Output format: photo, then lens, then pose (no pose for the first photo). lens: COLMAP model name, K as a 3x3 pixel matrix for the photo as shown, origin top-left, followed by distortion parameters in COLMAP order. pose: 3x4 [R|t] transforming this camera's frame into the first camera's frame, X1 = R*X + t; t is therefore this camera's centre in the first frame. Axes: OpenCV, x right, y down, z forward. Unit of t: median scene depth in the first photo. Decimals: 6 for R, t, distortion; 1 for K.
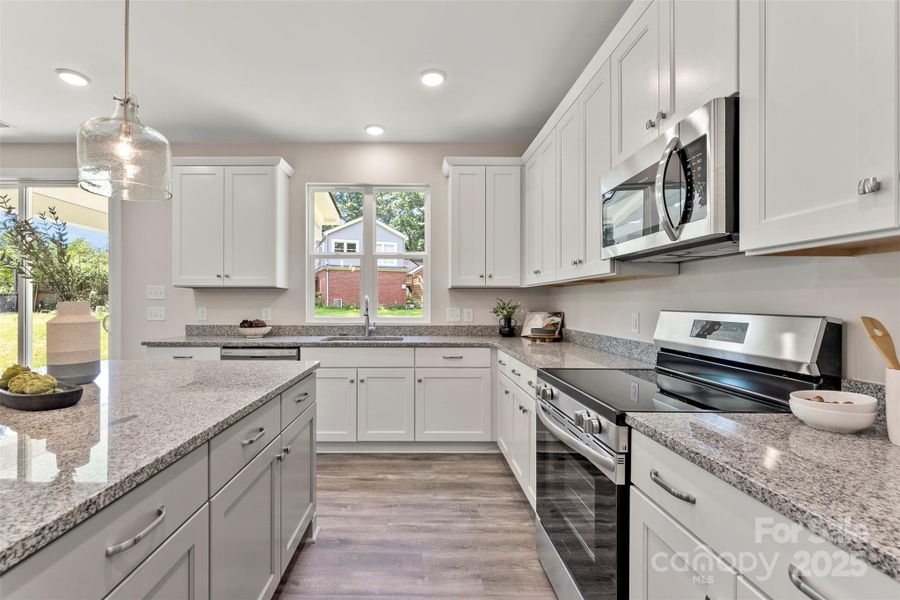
lens RADIAL K [[394.8, 0, 417.4], [0, 394.8, 299.5], [0, 0, 1]] dist [0.003569, -0.000142]
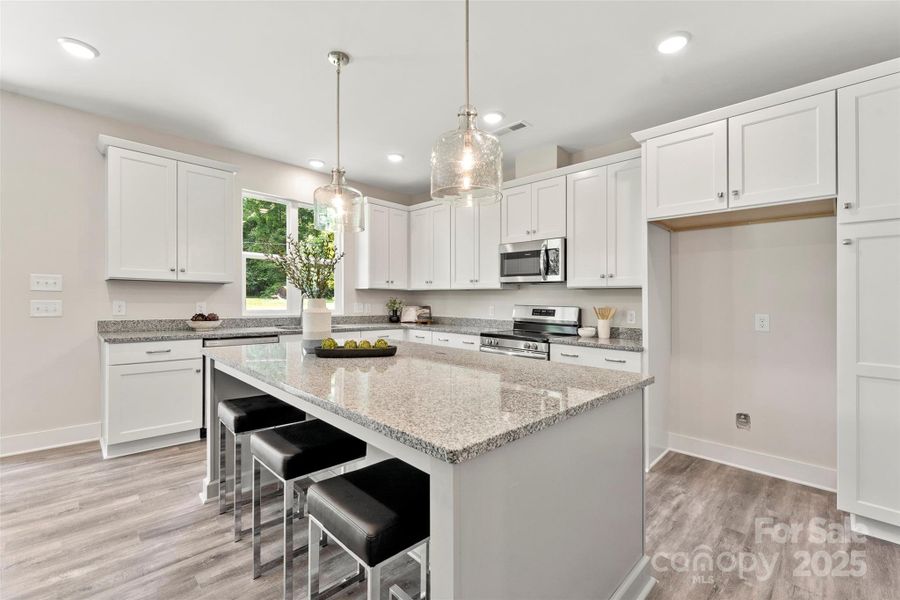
lens RADIAL K [[394.8, 0, 448.0], [0, 394.8, 292.7], [0, 0, 1]] dist [0.003569, -0.000142]
pose [[0.703525, 0.024203, 0.710258, -0.728766], [-0.020462, 0.999695, -0.013798, -0.002669], [-0.710376, -0.004826, 0.703806, -0.196212]]
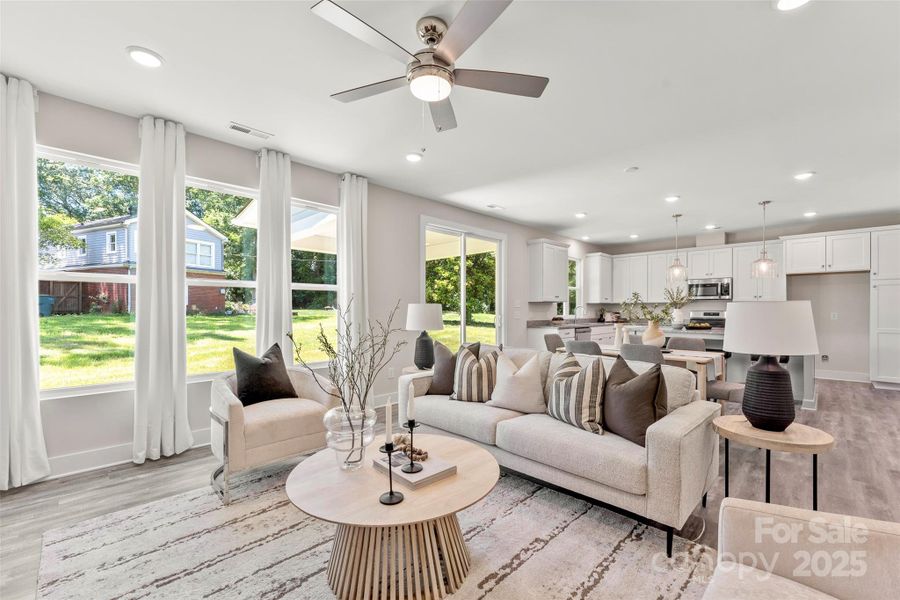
lens RADIAL K [[385.9, 0, 447.3], [0, 385.9, 307.5], [0, 0, 1]] dist [-0.000594, -0.000042]
pose [[0.696240, 0.001936, 0.717806, -2.427546], [-0.004926, 0.999986, 0.002080, -0.002616], [-0.717792, -0.004984, 0.696240, -0.032201]]
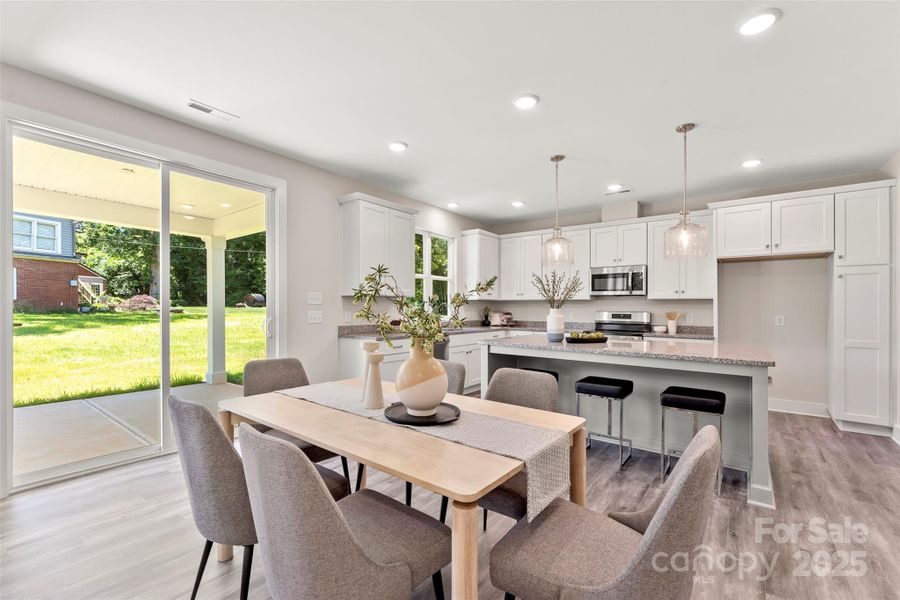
lens RADIAL K [[385.9, 0, 447.6], [0, 385.9, 301.2], [0, 0, 1]] dist [-0.000594, -0.000042]
pose [[0.603423, 0.016054, 0.797260, -1.450592], [-0.012519, 0.999865, -0.010659, -0.003032], [-0.797323, -0.003549, 0.603542, 0.033517]]
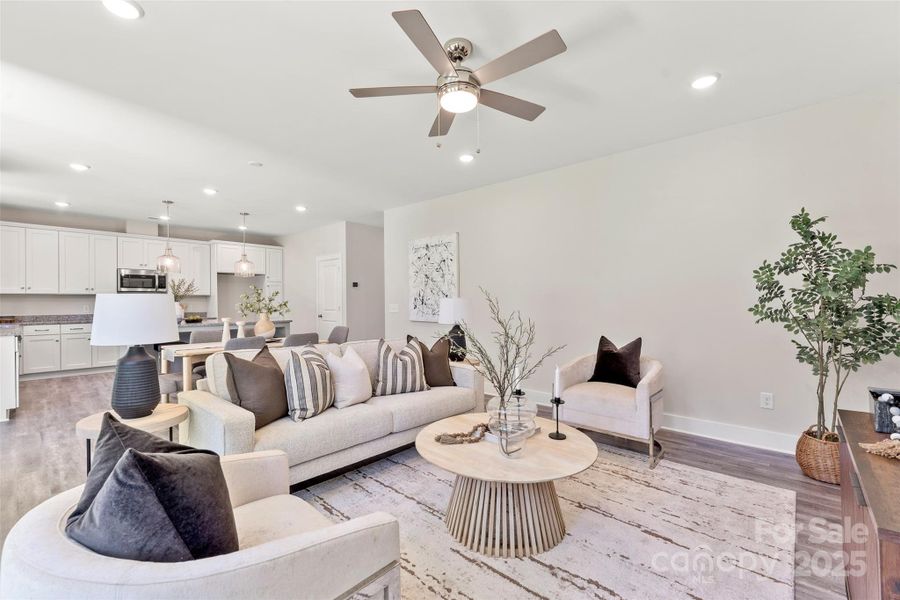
lens RADIAL K [[394.8, 0, 443.2], [0, 394.8, 308.3], [0, 0, 1]] dist [0.003569, -0.000142]
pose [[-0.738609, -0.012181, 0.674024, -2.441622], [-0.004965, 0.999908, 0.012629, 0.003135], [-0.674116, 0.005982, -0.738602, 0.935244]]
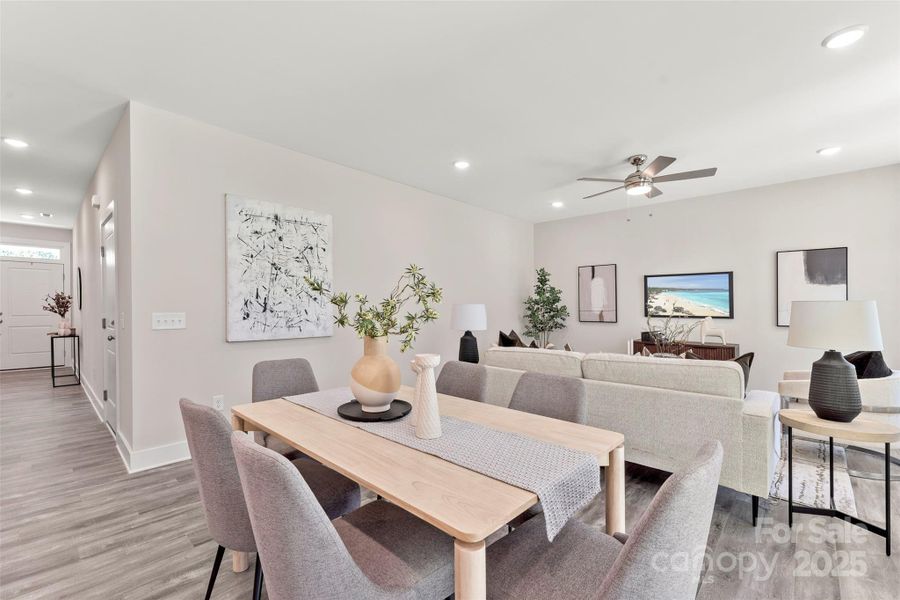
lens RADIAL K [[394.8, 0, 442.4], [0, 394.8, 310.9], [0, 0, 1]] dist [0.003569, -0.000142]
pose [[-0.677854, 0.002320, -0.735193, -0.750207], [-0.000207, 0.999994, 0.003346, 0.002977], [0.735197, 0.002421, -0.677850, 0.770090]]
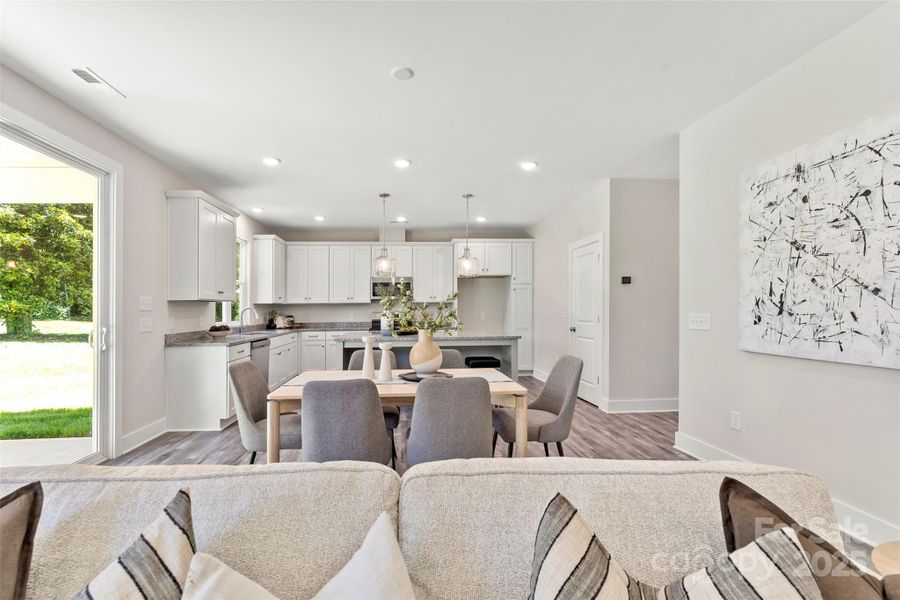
lens RADIAL K [[394.8, 0, 422.7], [0, 394.8, 312.9], [0, 0, 1]] dist [0.003569, -0.000142]
pose [[-0.068288, -0.010000, 0.997616, -1.880658], [0.002511, 0.999945, 0.010195, -0.003184], [-0.997663, 0.003201, -0.068259, 0.417903]]
